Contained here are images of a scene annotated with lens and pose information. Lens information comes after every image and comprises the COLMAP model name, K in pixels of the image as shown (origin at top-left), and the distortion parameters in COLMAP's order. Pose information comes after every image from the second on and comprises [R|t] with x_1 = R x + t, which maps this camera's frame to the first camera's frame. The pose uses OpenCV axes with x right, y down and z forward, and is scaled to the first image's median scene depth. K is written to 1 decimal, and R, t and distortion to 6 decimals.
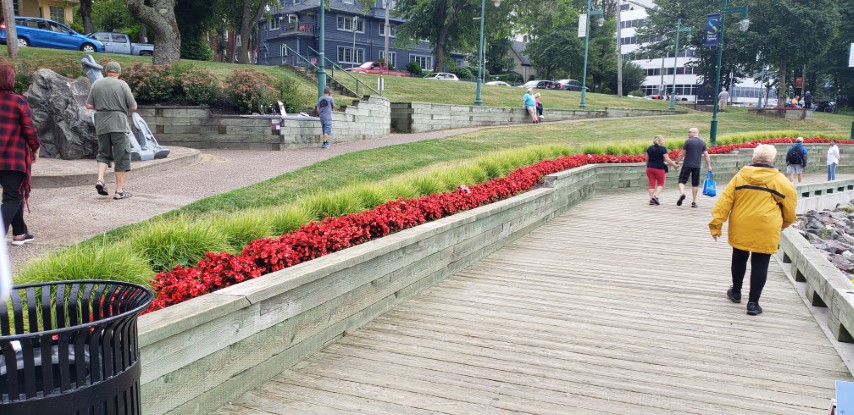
lens RADIAL K [[703.9, 0, 427.0], [0, 703.9, 207.5], [0, 0, 1]] dist [0.343404, -0.731518]
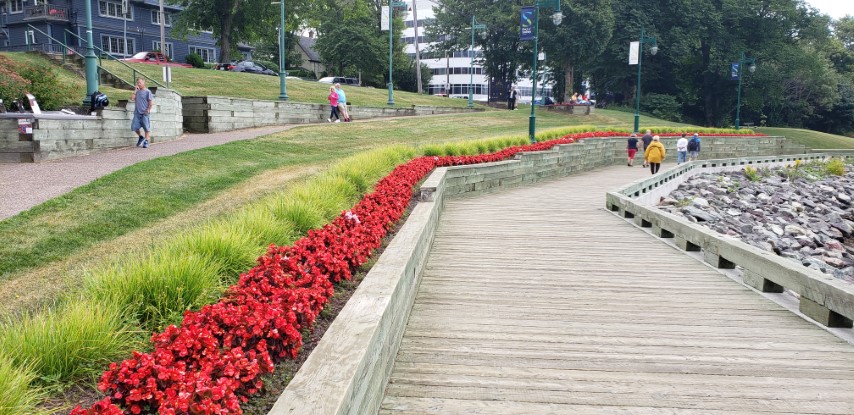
lens RADIAL K [[706.0, 0, 427.0], [0, 706.0, 207.5], [0, 0, 1]] dist [0.065398, -0.008691]
pose [[0.954975, -0.051597, 0.292165, -0.023988], [0.050395, 0.998662, 0.011642, -0.013102], [-0.292375, 0.003606, 0.956297, 0.111100]]
